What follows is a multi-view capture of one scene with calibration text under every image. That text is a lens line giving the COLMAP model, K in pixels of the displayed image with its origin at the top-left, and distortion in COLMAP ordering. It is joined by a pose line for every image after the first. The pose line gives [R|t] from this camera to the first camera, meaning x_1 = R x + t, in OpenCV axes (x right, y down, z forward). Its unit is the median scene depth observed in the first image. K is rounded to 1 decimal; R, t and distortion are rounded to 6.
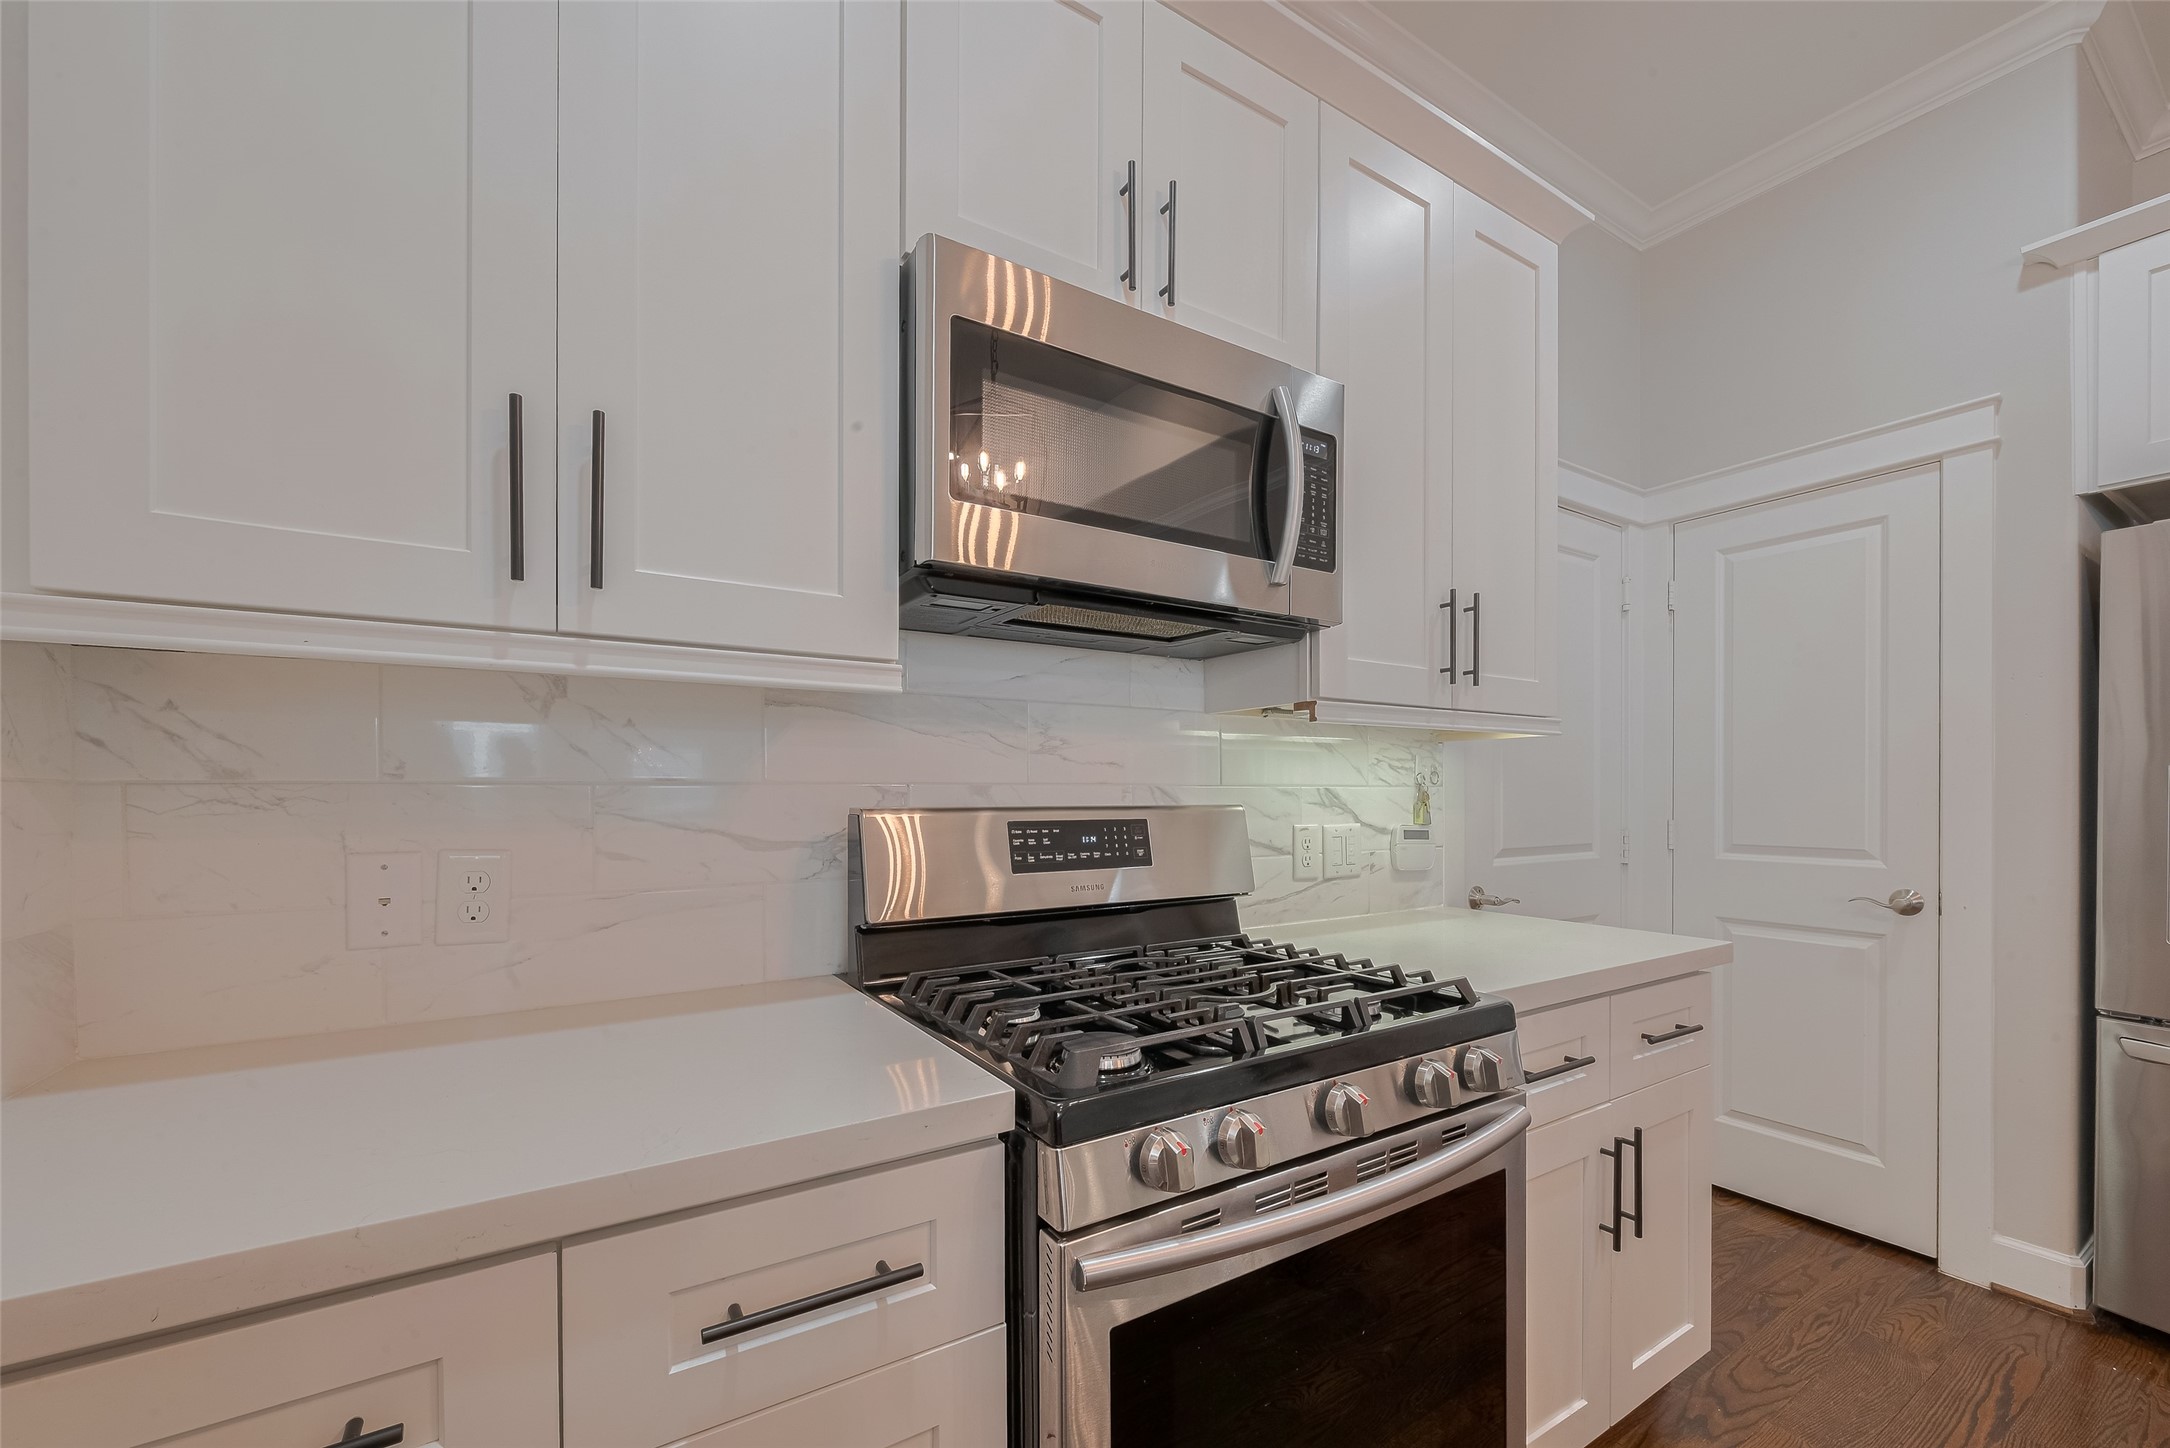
lens RADIAL K [[869.9, 0, 1080.9], [0, 869.9, 796.6], [0, 0, 1]] dist [0.001450, 0.000073]
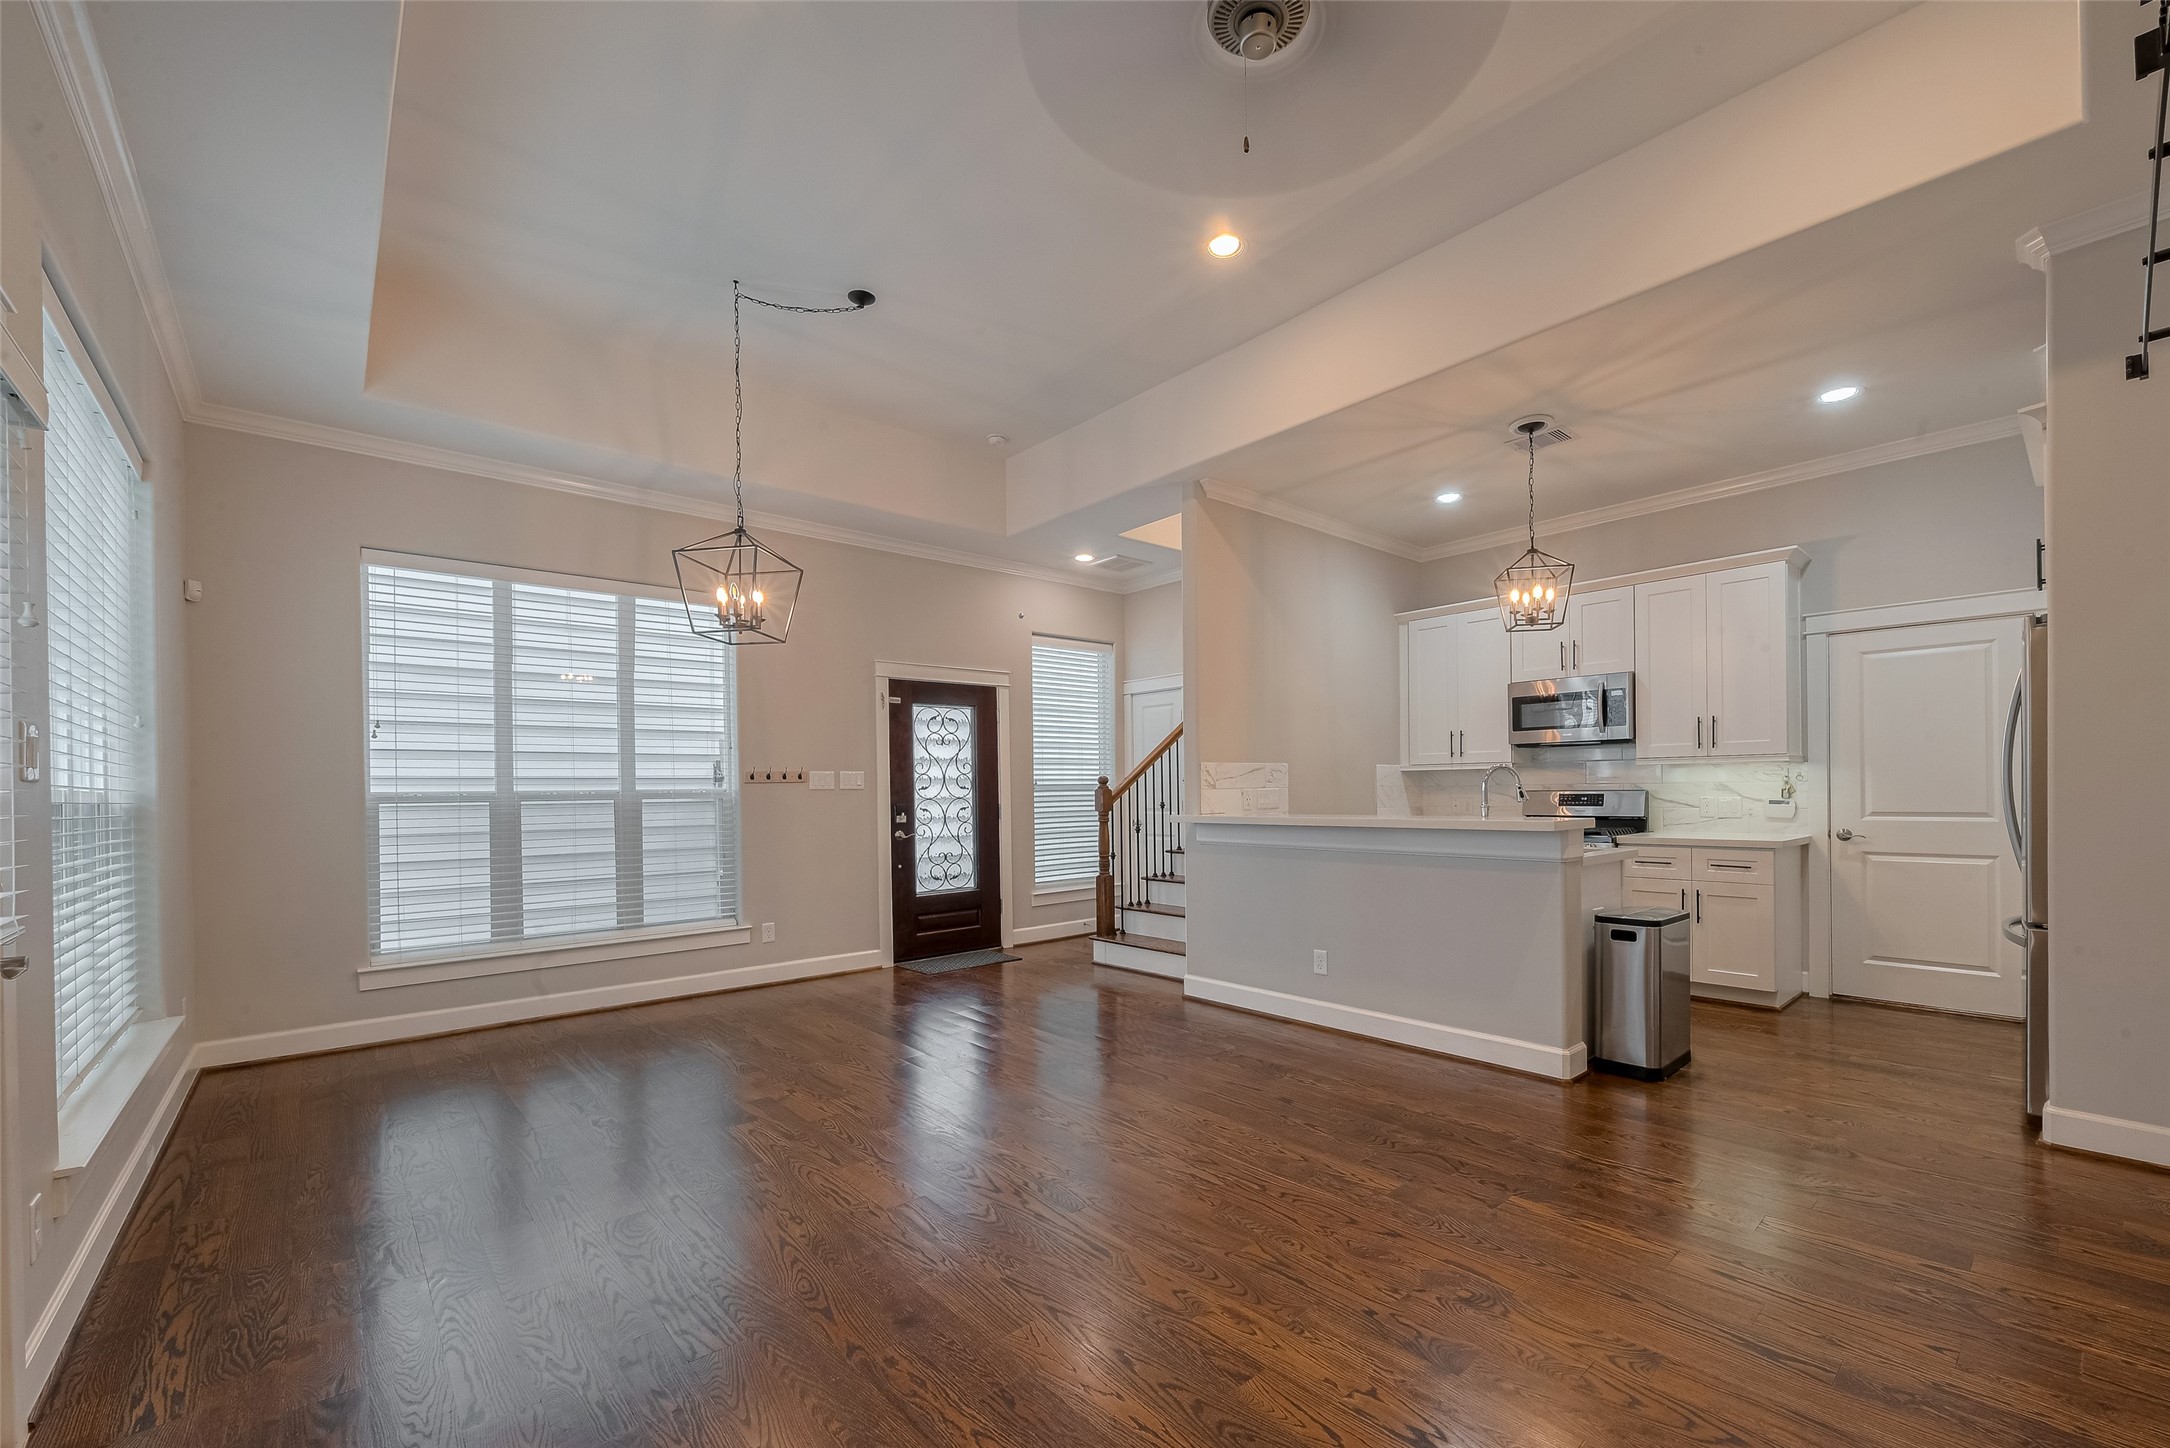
lens RADIAL K [[897.1, 0, 1126.8], [0, 897.1, 790.6], [0, 0, 1]] dist [0.000148, -0.000162]
pose [[0.175918, 0.001300, -0.984404, 3.073948], [0.010324, 0.999942, 0.003165, -0.017260], [0.984351, -0.010720, 0.175894, -1.456007]]
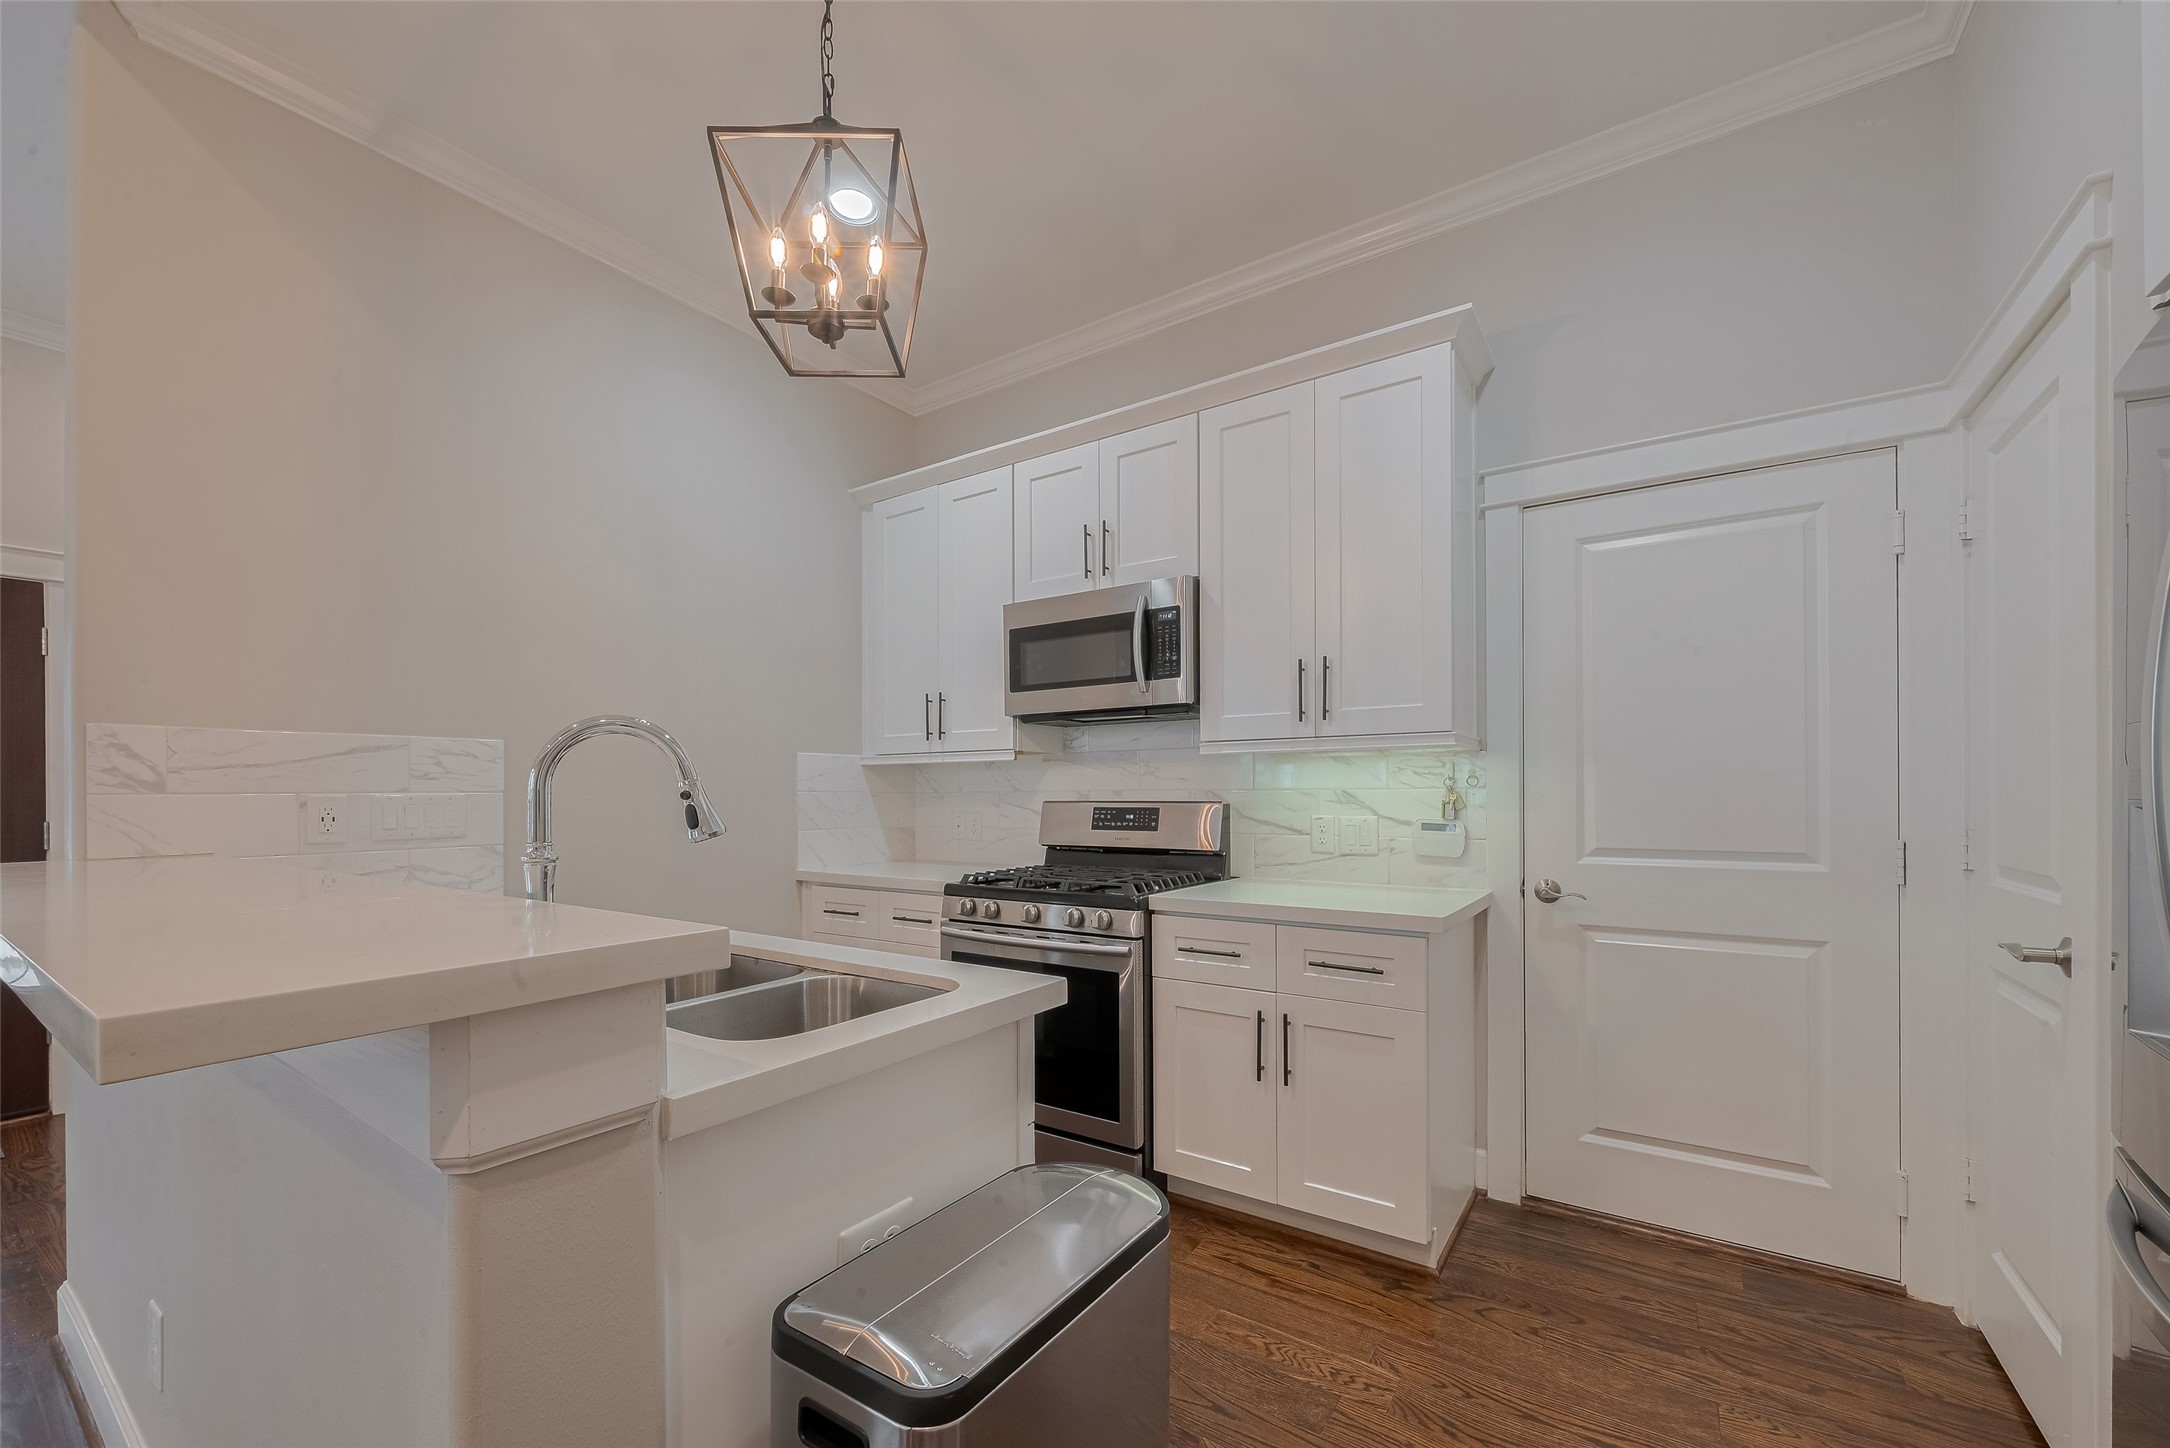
lens RADIAL K [[852.3, 0, 1091.4], [0, 852.3, 790.7], [0, 0, 1]] dist [-0.001024, -0.000414]
pose [[0.395926, -0.001799, -0.918281, 1.621864], [0.002260, 0.999997, -0.000985, -0.010324], [0.918280, -0.001686, 0.395929, 0.082571]]
